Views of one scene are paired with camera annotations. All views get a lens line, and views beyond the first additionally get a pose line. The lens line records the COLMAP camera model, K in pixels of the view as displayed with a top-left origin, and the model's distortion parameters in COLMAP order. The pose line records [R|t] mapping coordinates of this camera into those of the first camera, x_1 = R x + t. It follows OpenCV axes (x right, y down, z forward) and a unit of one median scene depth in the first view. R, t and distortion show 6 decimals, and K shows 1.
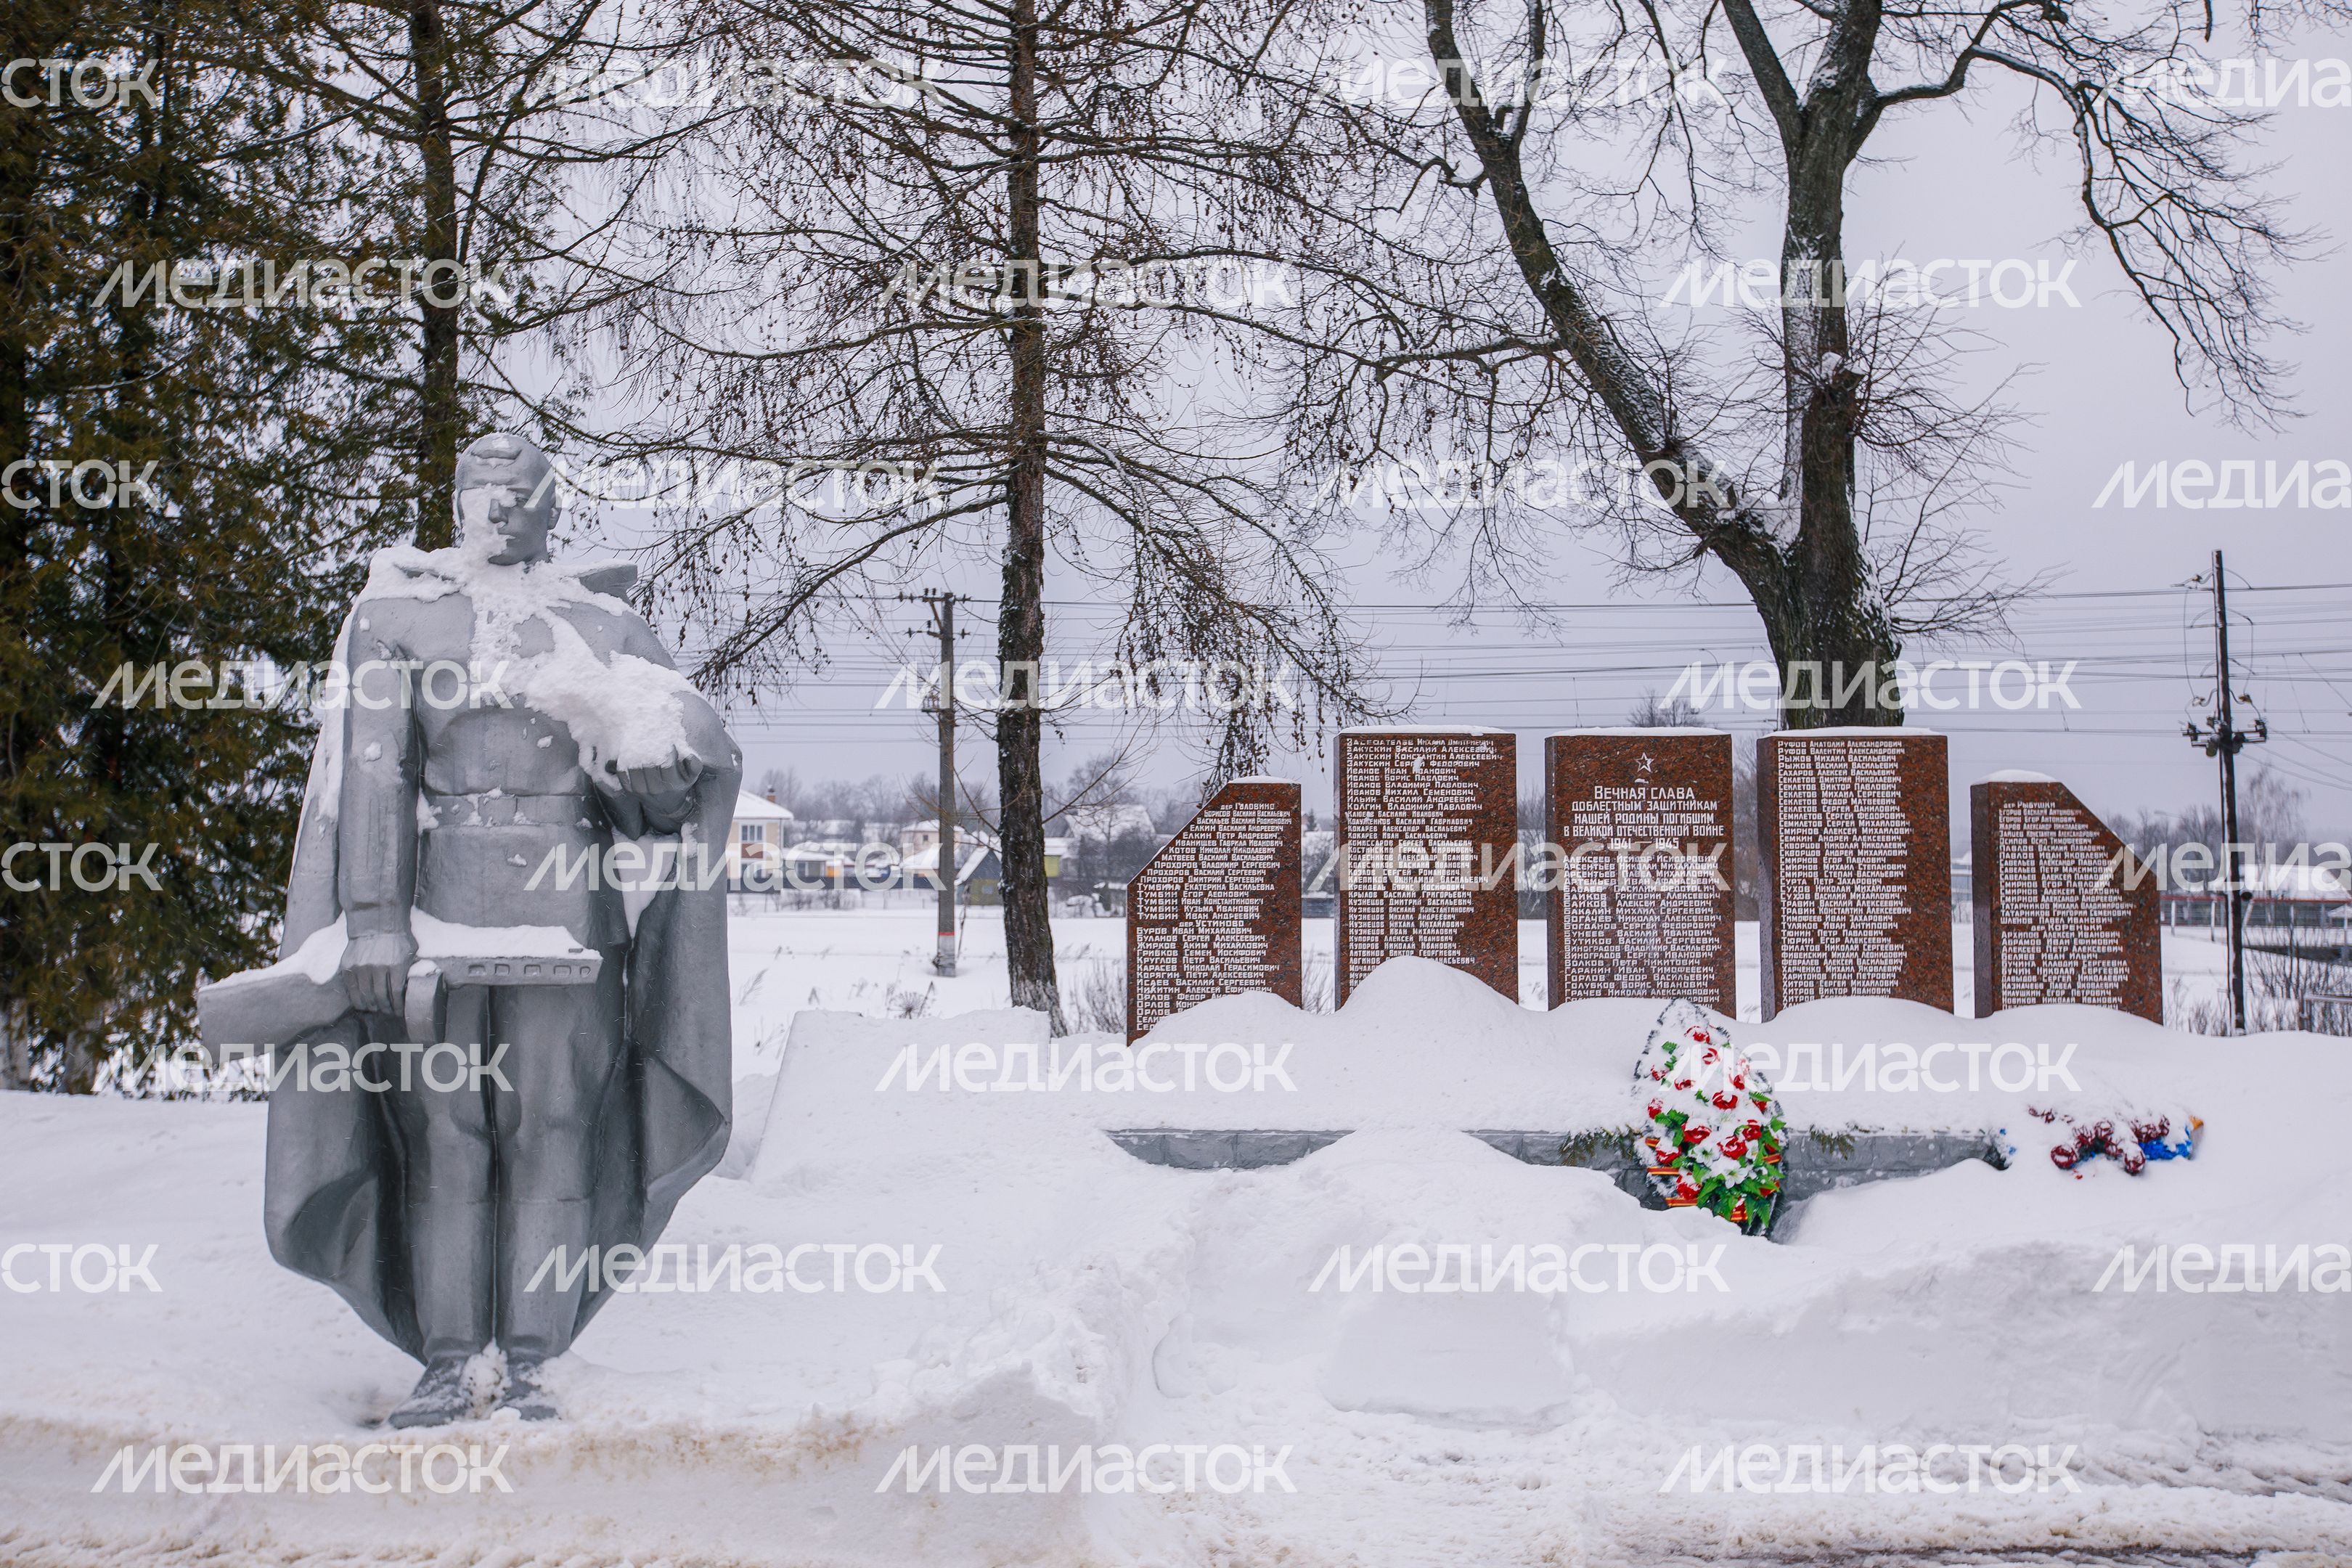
lens RADIAL K [[2362.6, 0, 1177.3], [0, 2362.6, 776.9], [0, 0, 1]] dist [0.062900, 0.000000]
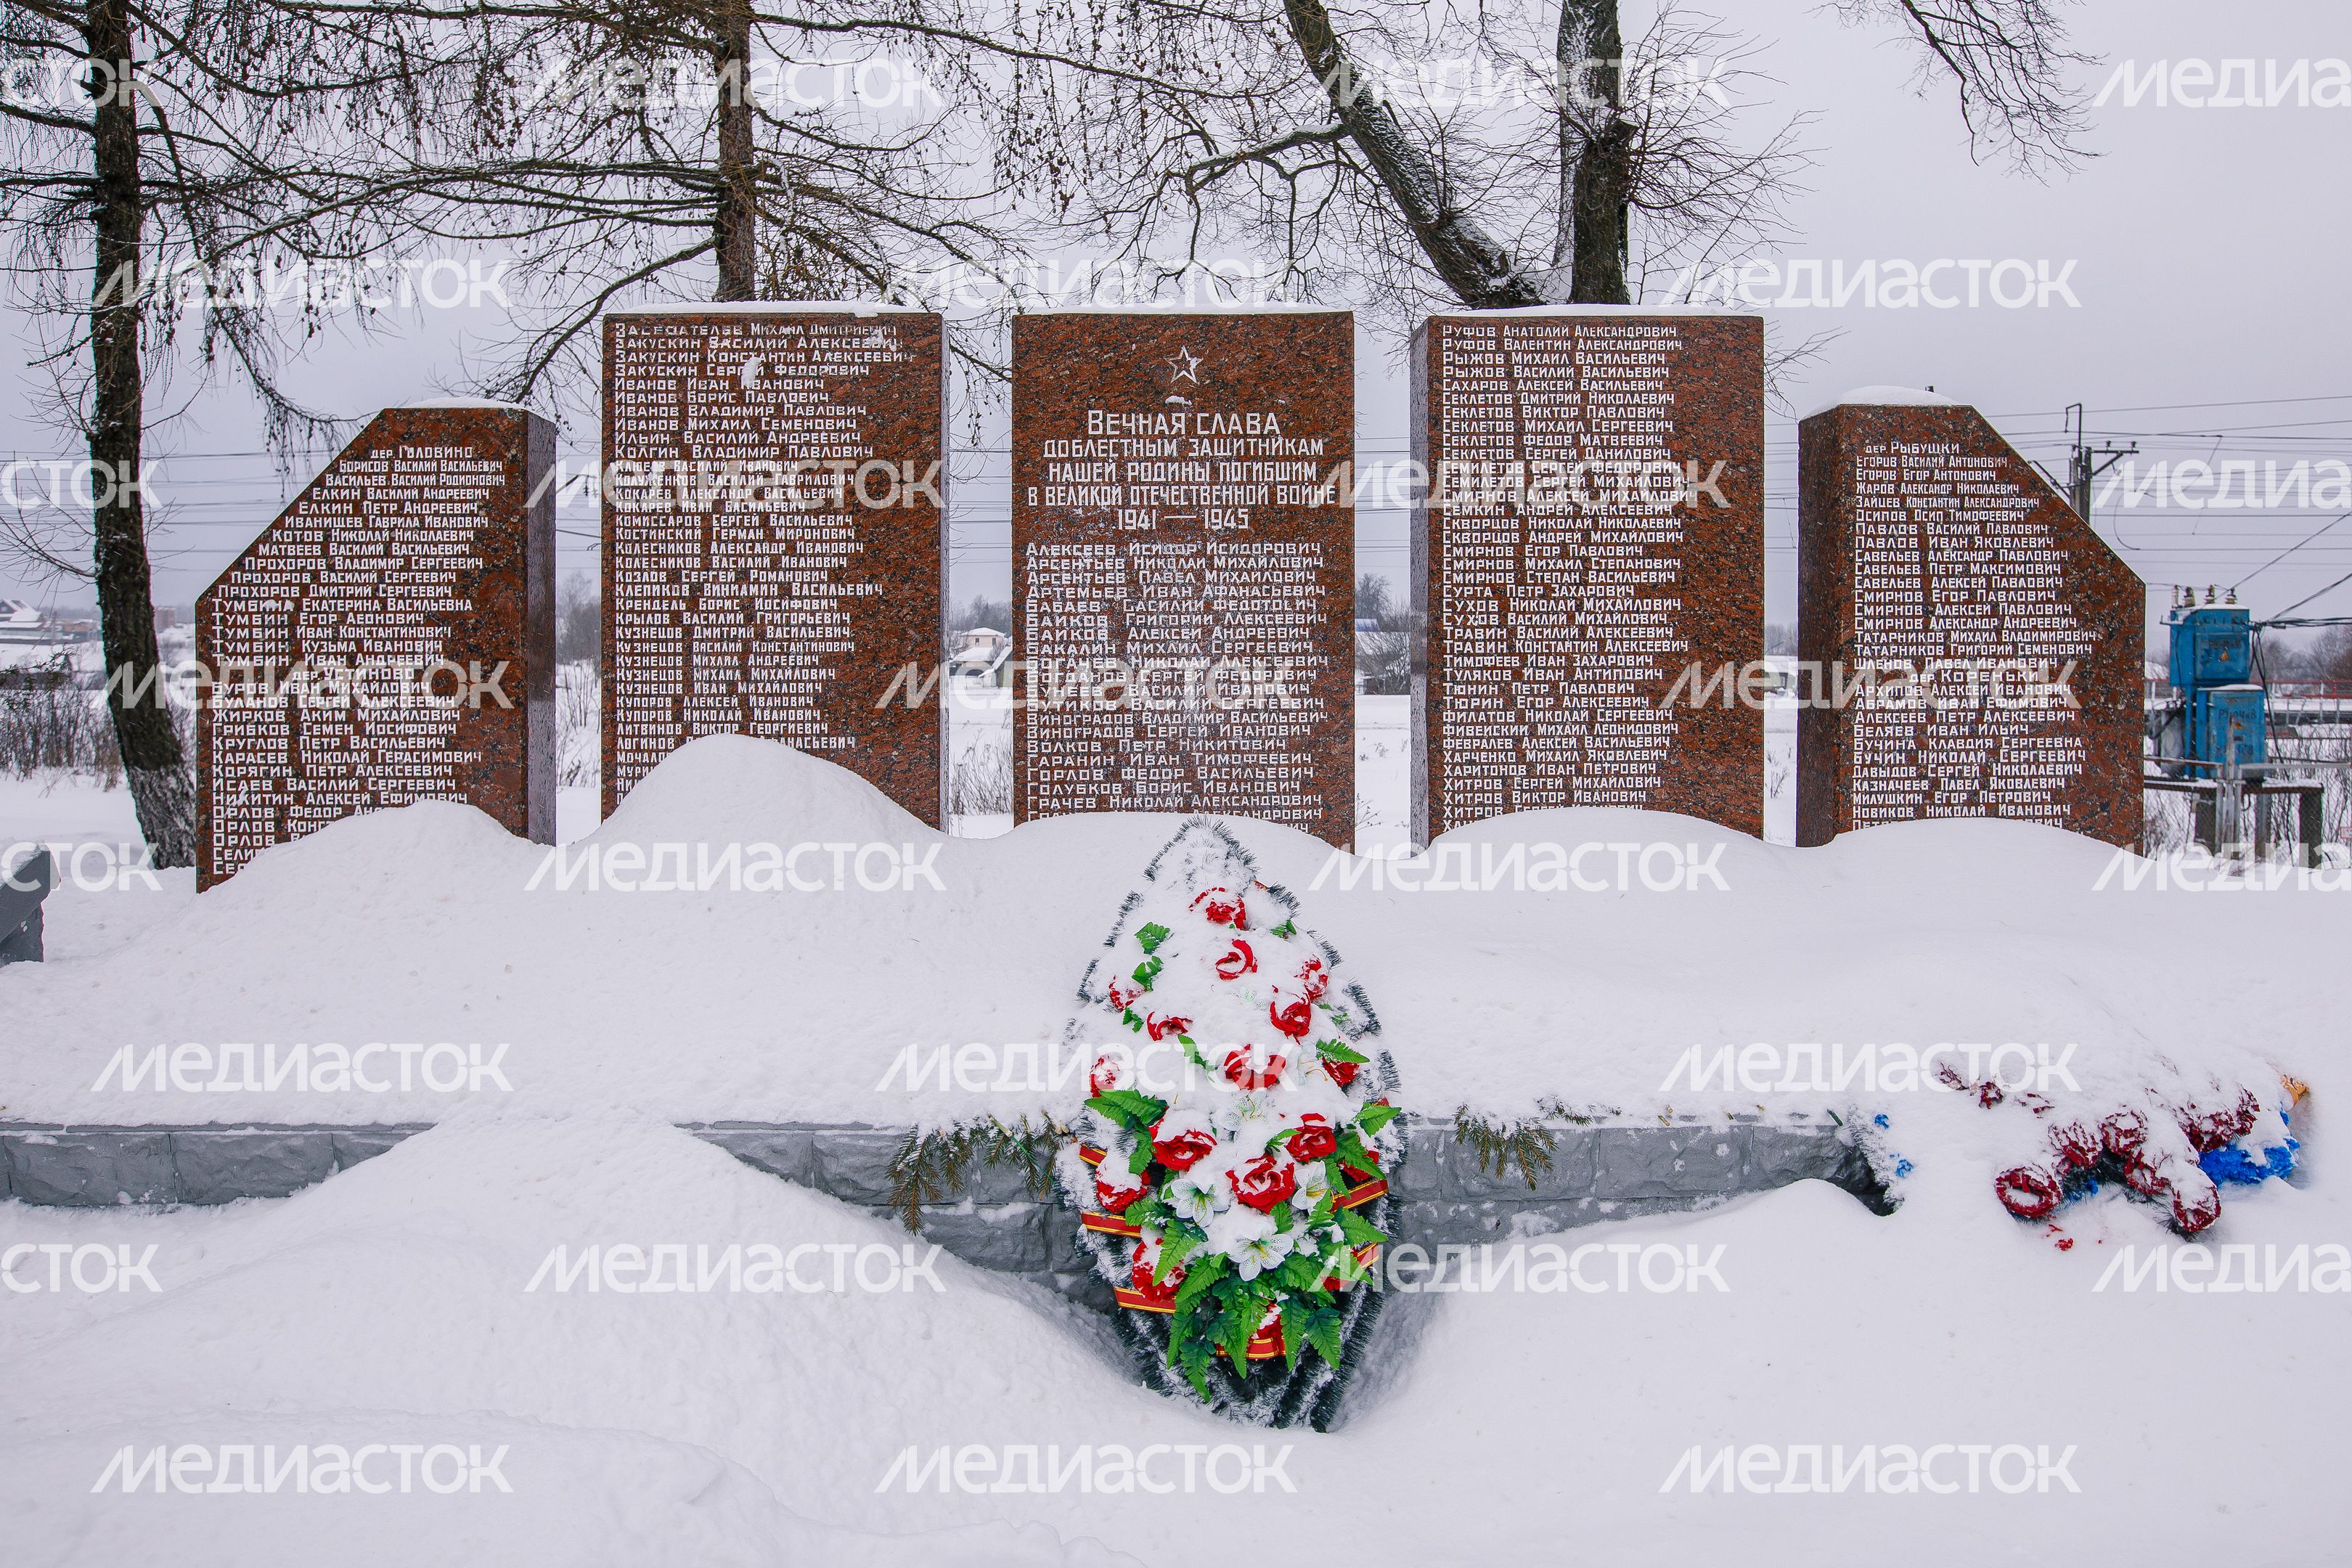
lens RADIAL K [[1478.5, 0, 1145.0], [0, 1478.5, 723.4], [0, 0, 1]] dist [-0.020865, 0.005746]
pose [[0.999031, -0.001605, -0.043973, 0.205341], [0.004996, 0.997009, 0.077122, 0.048380], [0.043718, -0.077267, 0.996051, 0.676741]]
